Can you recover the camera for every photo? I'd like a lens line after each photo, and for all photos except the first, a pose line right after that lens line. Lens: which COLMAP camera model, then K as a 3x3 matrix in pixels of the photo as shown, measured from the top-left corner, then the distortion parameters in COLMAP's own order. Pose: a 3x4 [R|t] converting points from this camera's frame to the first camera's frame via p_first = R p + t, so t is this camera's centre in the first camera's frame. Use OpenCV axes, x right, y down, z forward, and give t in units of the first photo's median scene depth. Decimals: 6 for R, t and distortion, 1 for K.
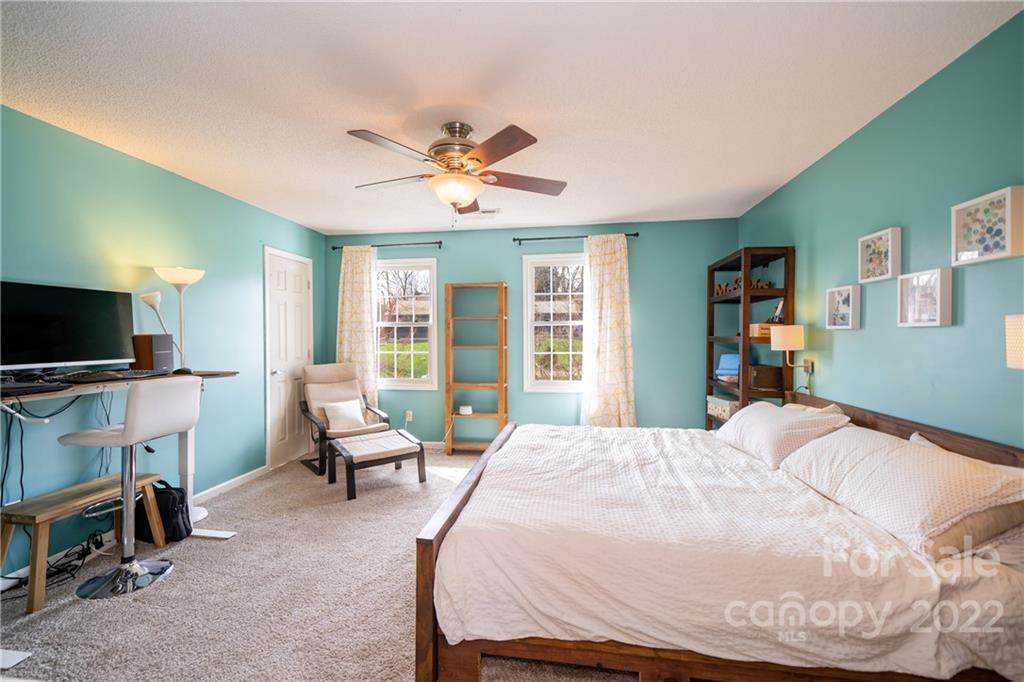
lens RADIAL K [[416.7, 0, 509.7], [0, 416.7, 340.7], [0, 0, 1]] dist [-0.002639, -0.000269]
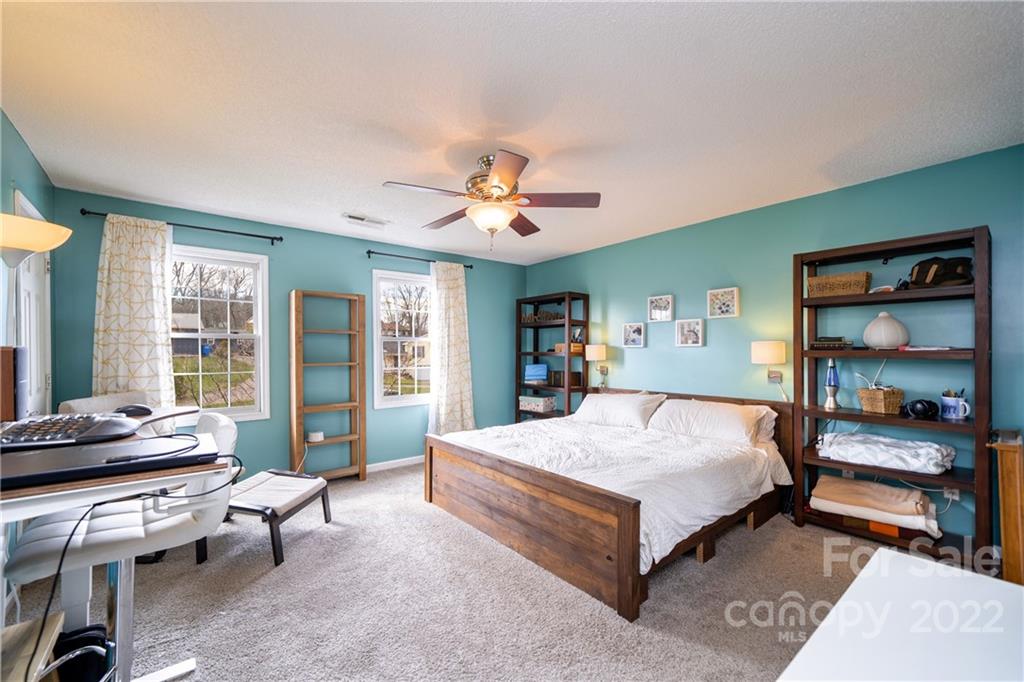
lens RADIAL K [[416.7, 0, 486.3], [0, 416.7, 354.5], [0, 0, 1]] dist [-0.002639, -0.000269]
pose [[0.686076, -0.004393, 0.727517, -0.561141], [0.009583, 0.999950, -0.002999, 0.000728], [-0.727467, 0.009029, 0.686083, 0.160001]]
